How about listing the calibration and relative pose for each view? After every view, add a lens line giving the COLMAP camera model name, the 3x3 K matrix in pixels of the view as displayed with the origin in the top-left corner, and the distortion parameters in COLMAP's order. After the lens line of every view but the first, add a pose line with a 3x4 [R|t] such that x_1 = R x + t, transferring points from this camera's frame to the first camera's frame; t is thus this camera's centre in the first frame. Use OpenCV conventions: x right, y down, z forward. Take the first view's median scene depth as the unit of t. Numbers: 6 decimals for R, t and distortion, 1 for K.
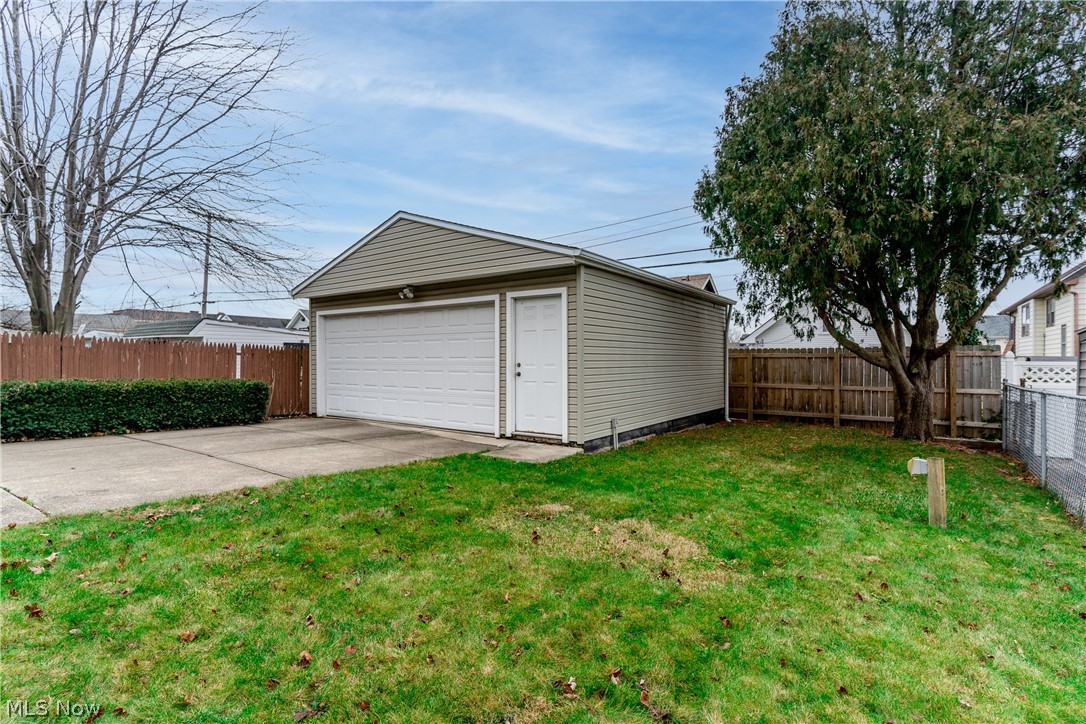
lens RADIAL K [[521.5, 0, 543.0], [0, 521.5, 362.0], [0, 0, 1]] dist [0.000370, -0.000140]
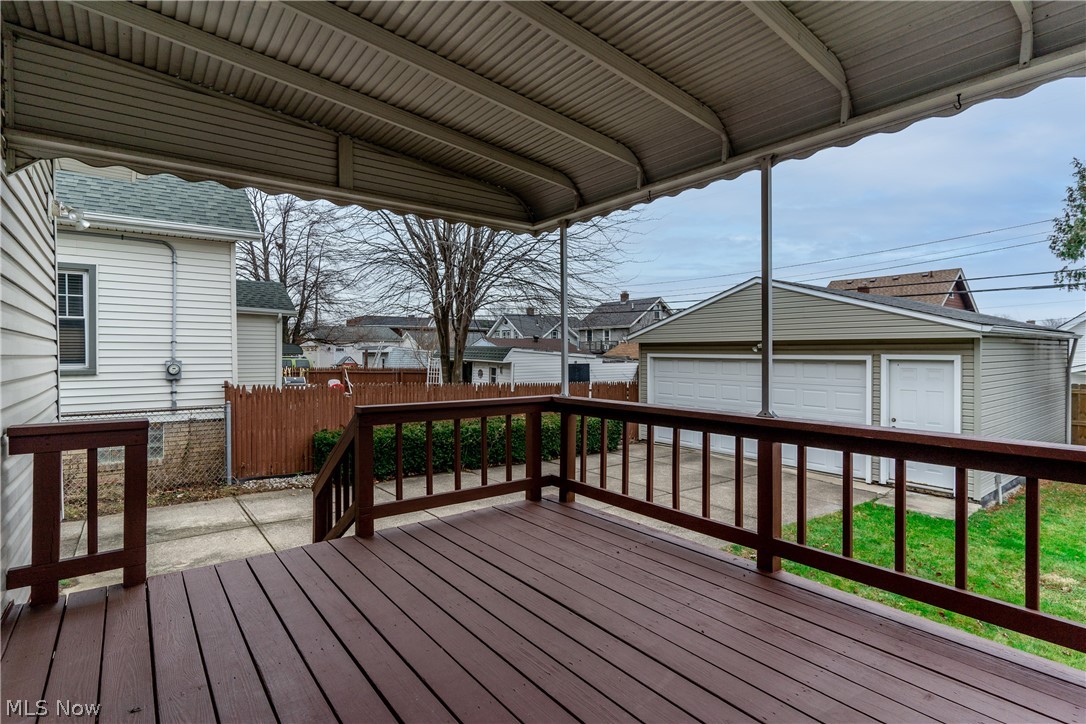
lens RADIAL K [[529.1, 0, 543.0], [0, 529.1, 362.0], [0, 0, 1]] dist [0.002352, 0.000364]
pose [[0.955649, 0.003826, -0.294483, -0.421376], [0.001747, 0.999824, 0.018658, -0.137658], [0.294503, -0.018344, 0.955475, -0.286812]]
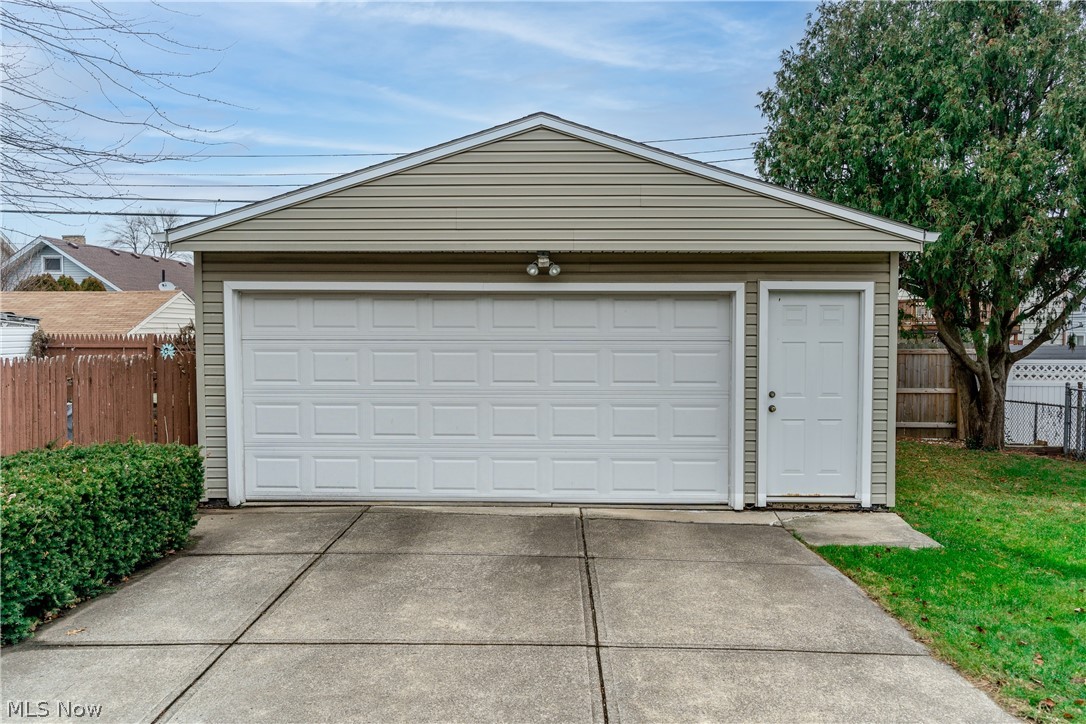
lens RADIAL K [[775.7, 0, 543.0], [0, 775.7, 362.0], [0, 0, 1]] dist [-0.003502, -0.000799]
pose [[0.823586, -0.024634, 0.566656, -0.811543], [0.000143, 0.999065, 0.043224, -0.074863], [-0.567191, -0.035517, 0.822820, 0.368523]]
